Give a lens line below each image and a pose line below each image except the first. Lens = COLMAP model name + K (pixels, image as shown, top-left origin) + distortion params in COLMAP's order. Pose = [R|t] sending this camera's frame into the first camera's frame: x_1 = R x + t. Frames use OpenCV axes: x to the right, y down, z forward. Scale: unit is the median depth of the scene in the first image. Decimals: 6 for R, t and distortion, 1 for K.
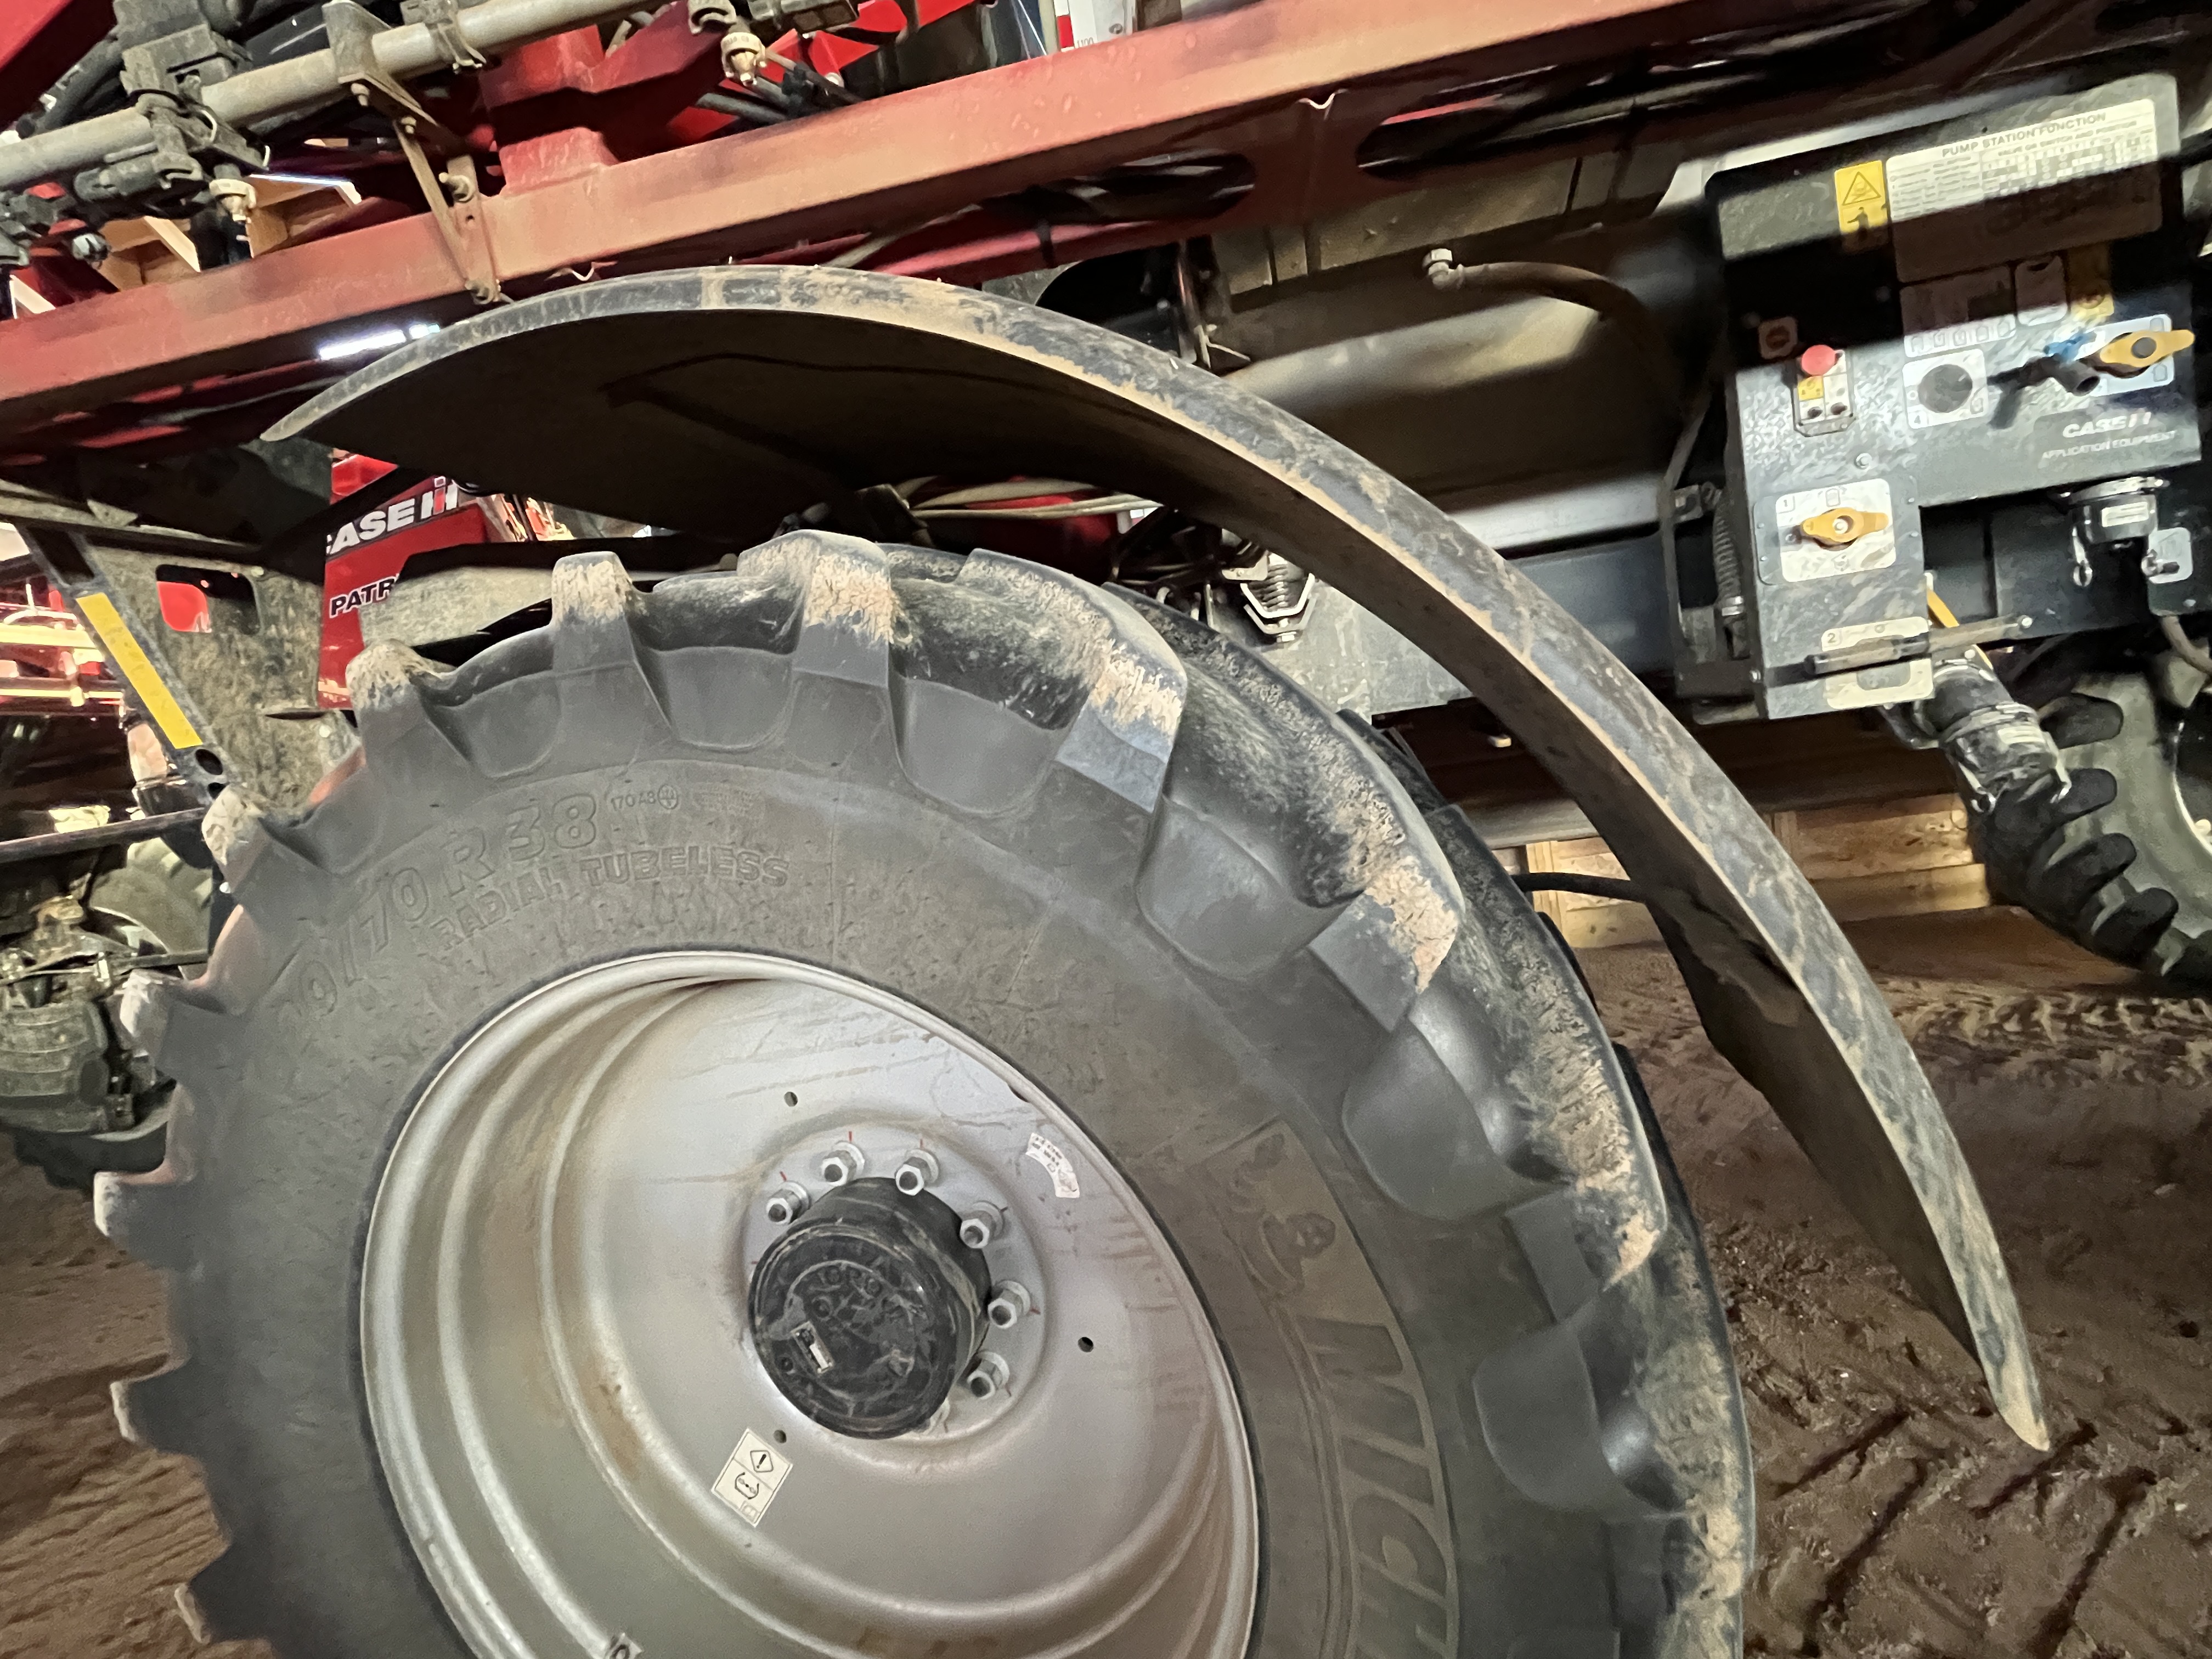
lens RADIAL K [[1011.0, 0, 1111.8], [0, 1011.0, 816.4], [0, 0, 1]] dist [-0.002131, -0.000588]
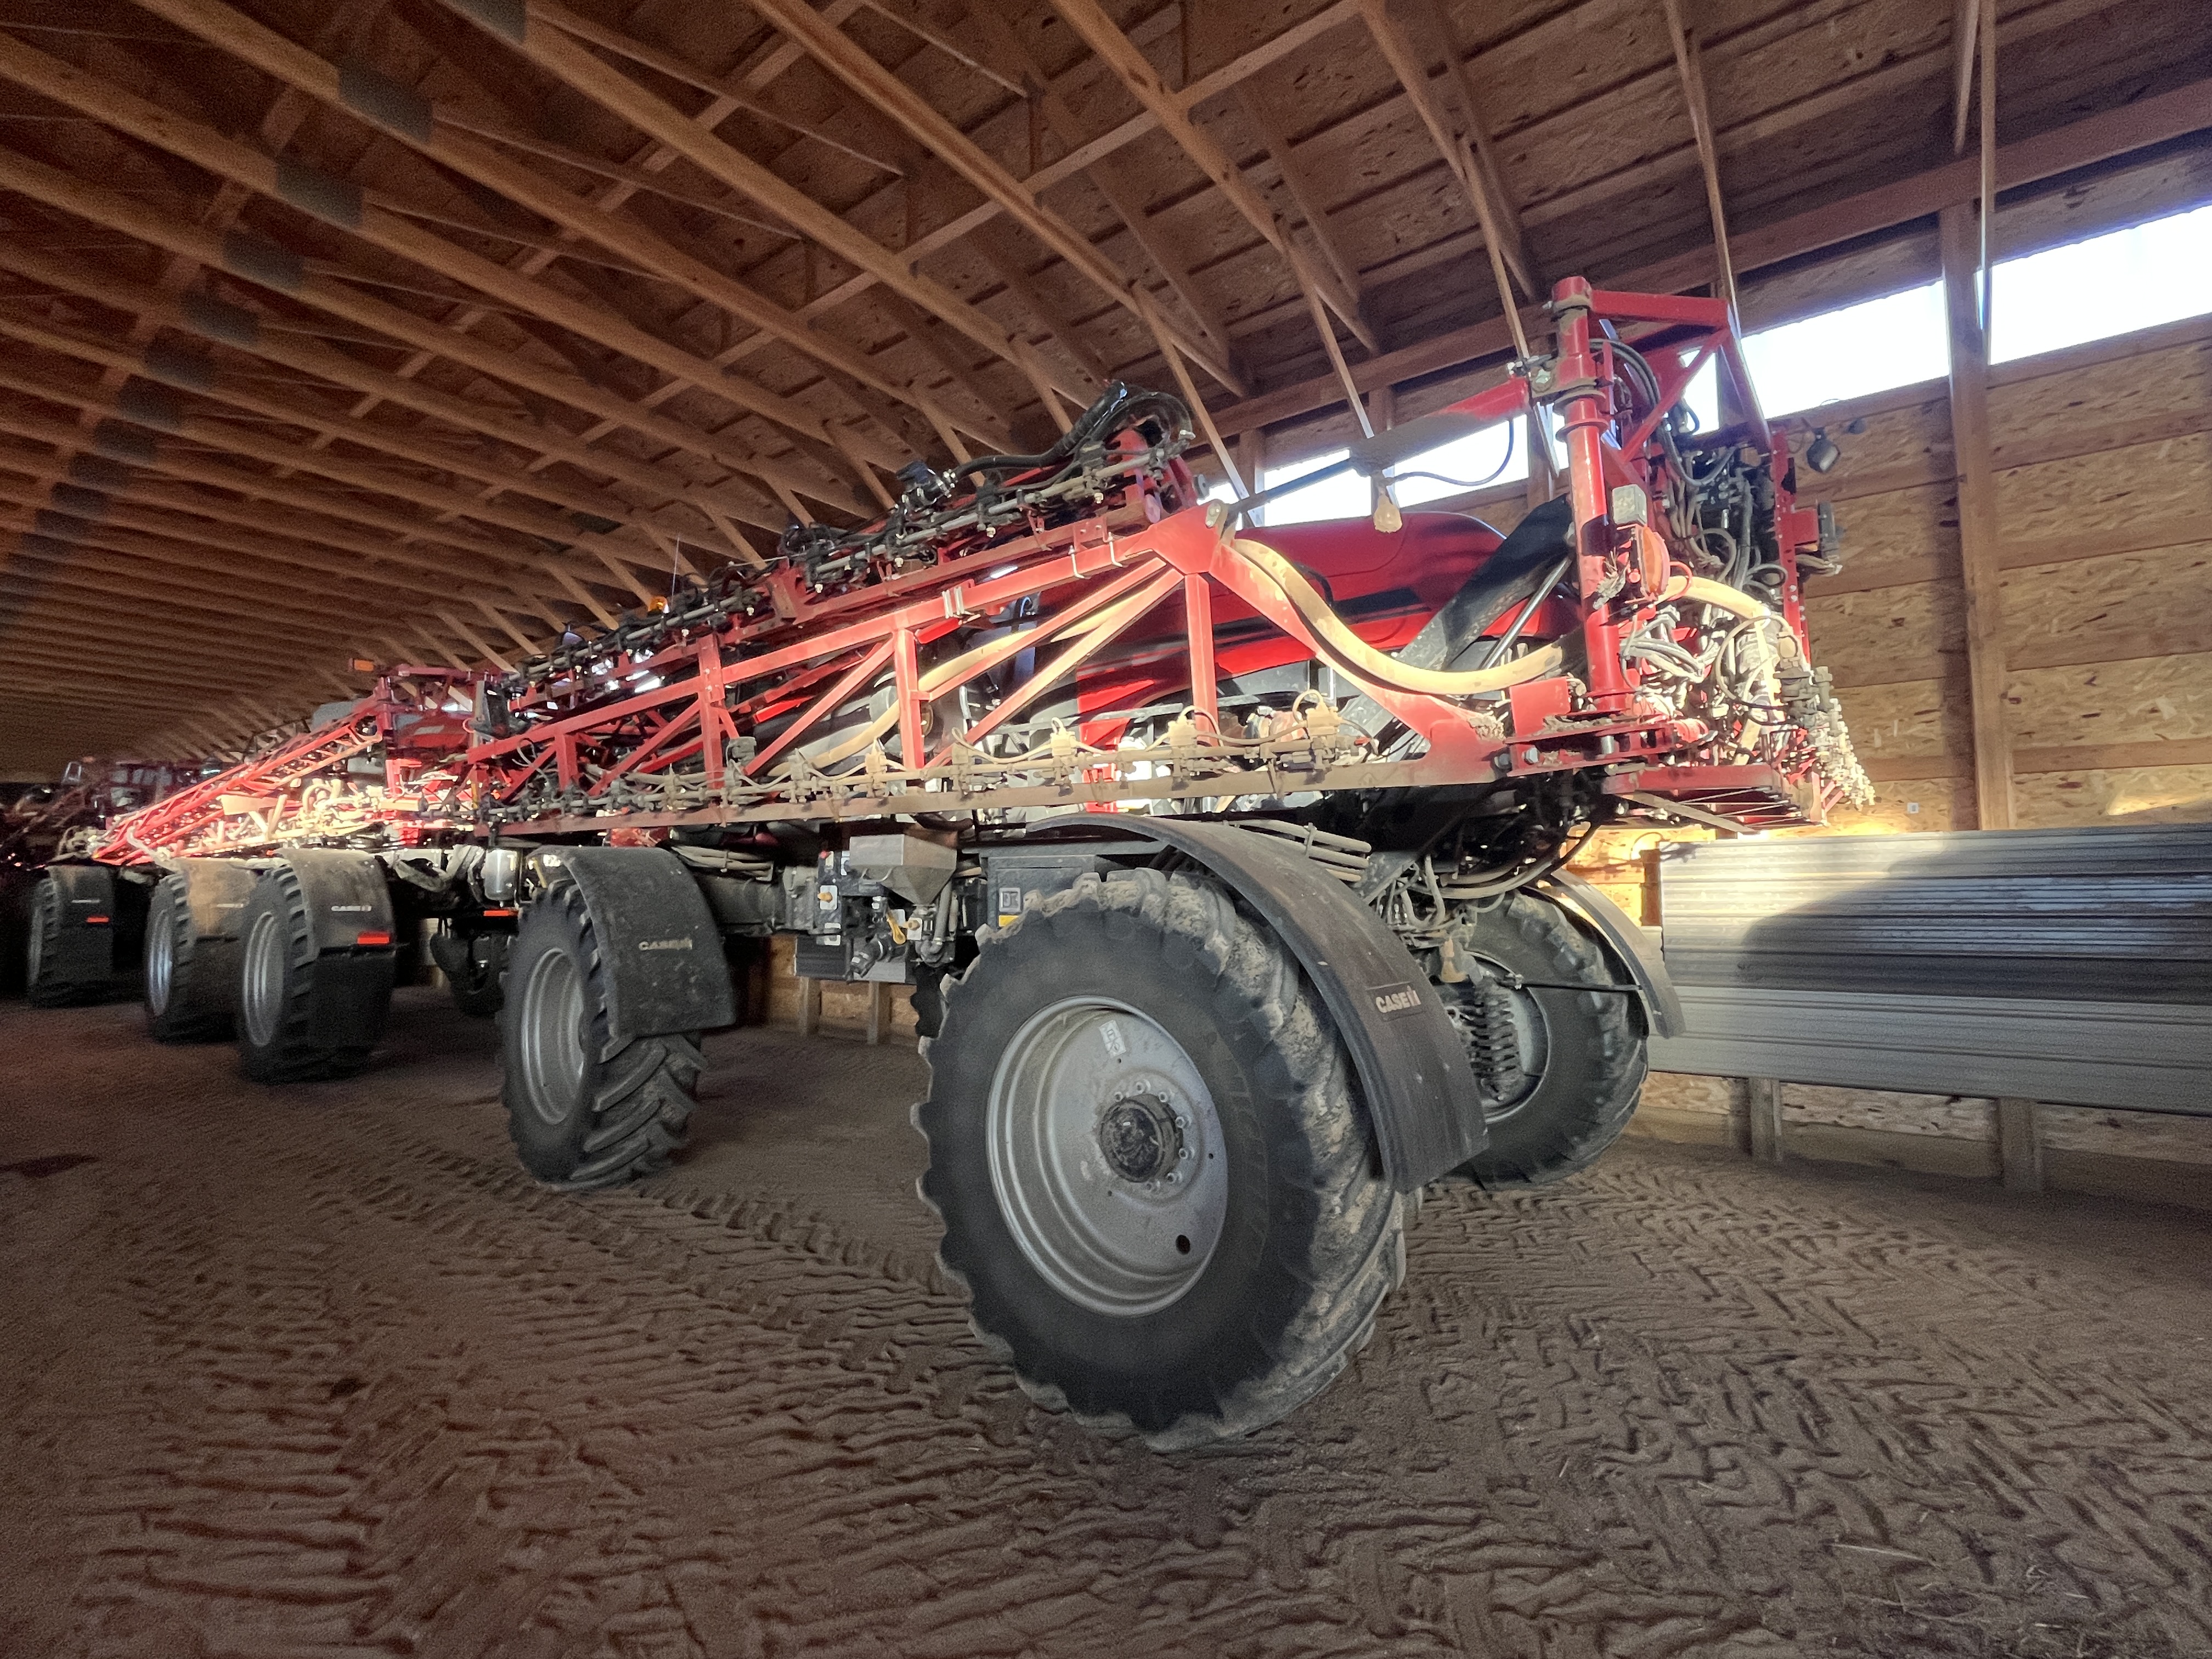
lens RADIAL K [[1011.0, 0, 1107.1], [0, 1011.0, 827.0], [0, 0, 1]] dist [-0.002131, -0.000588]
pose [[0.877024, 0.119512, -0.465345, 3.373416], [-0.164055, 0.984846, -0.056257, -0.502707], [0.451569, 0.125681, 0.883340, -1.913983]]
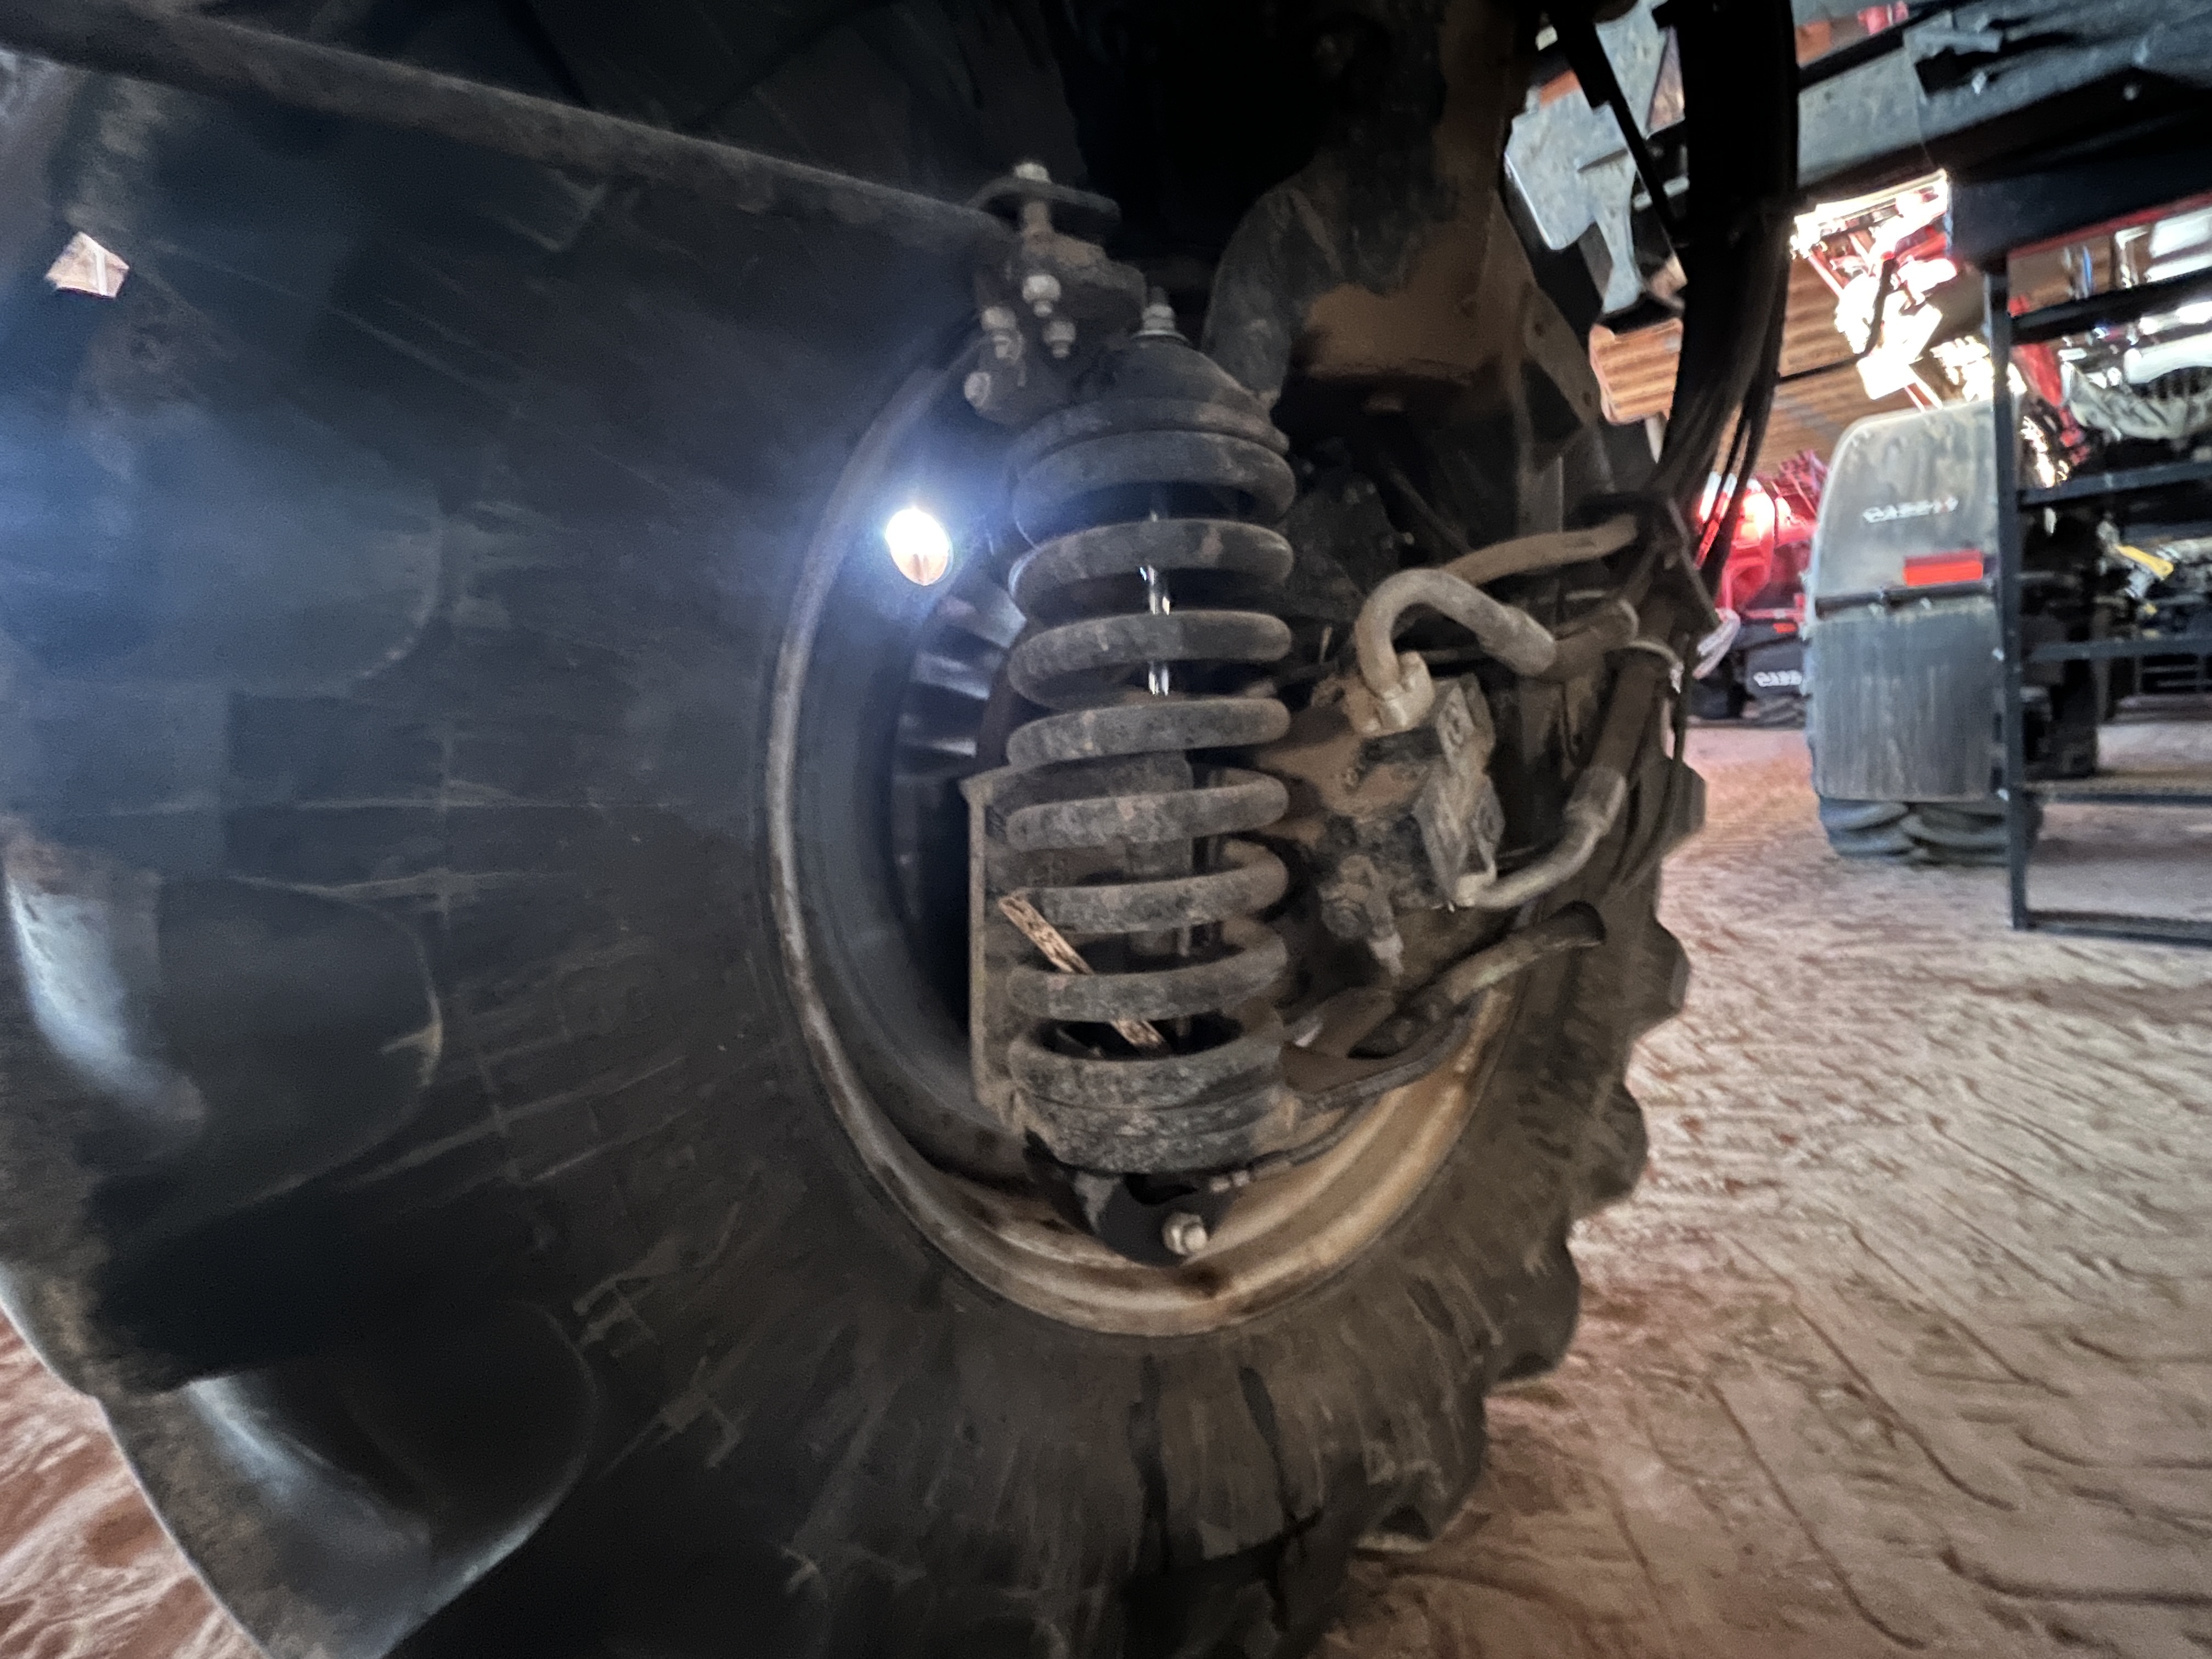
lens RADIAL K [[1011.0, 0, 1109.5], [0, 1011.0, 818.0], [0, 0, 1]] dist [-0.002131, -0.000588]
pose [[-0.582330, 0.272783, -0.765821, 0.418484], [0.105395, 0.959406, 0.261595, 0.214546], [0.806092, 0.071621, -0.587441, 1.295587]]
